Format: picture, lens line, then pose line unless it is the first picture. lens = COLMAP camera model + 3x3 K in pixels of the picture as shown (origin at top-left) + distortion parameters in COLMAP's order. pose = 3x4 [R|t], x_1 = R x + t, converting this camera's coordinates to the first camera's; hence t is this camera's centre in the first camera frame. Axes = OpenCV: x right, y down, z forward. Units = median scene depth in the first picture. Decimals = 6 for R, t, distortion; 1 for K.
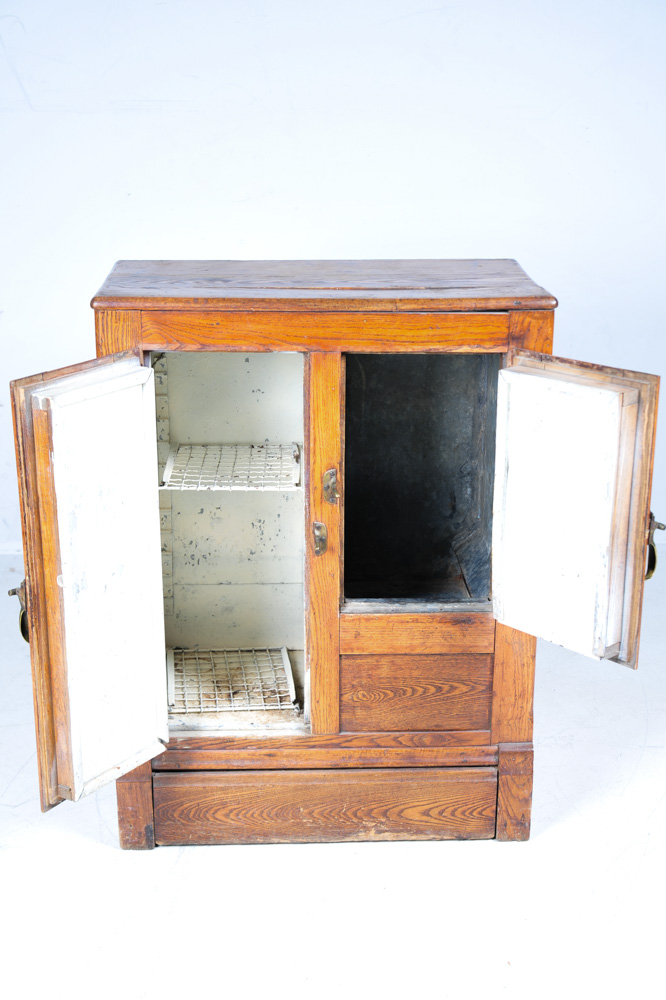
lens RADIAL K [[1462.7, 0, 351.9], [0, 1462.7, 541.7], [0, 0, 1]] dist [-0.029834, 0.443500]
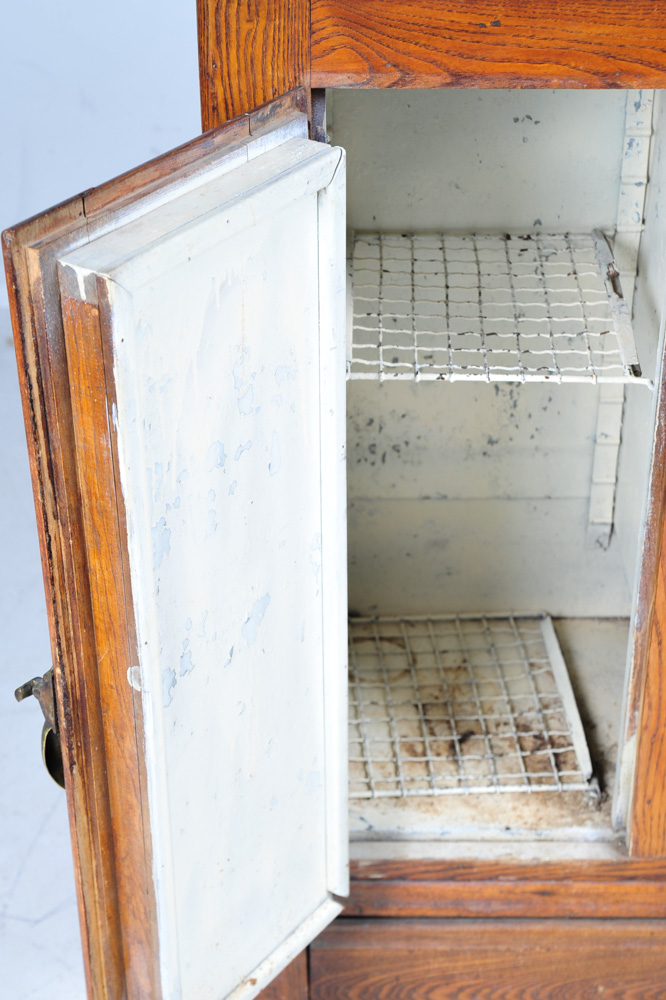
lens RADIAL K [[1836.6, 0, 332.9], [0, 1836.6, 540.6], [0, 0, 1]] dist [0.081249, 0.081610]
pose [[0.998476, 0.020319, -0.051318, -0.107557], [-0.007274, 0.970107, 0.242570, -0.133674], [0.054713, -0.241827, 0.968776, 0.460501]]
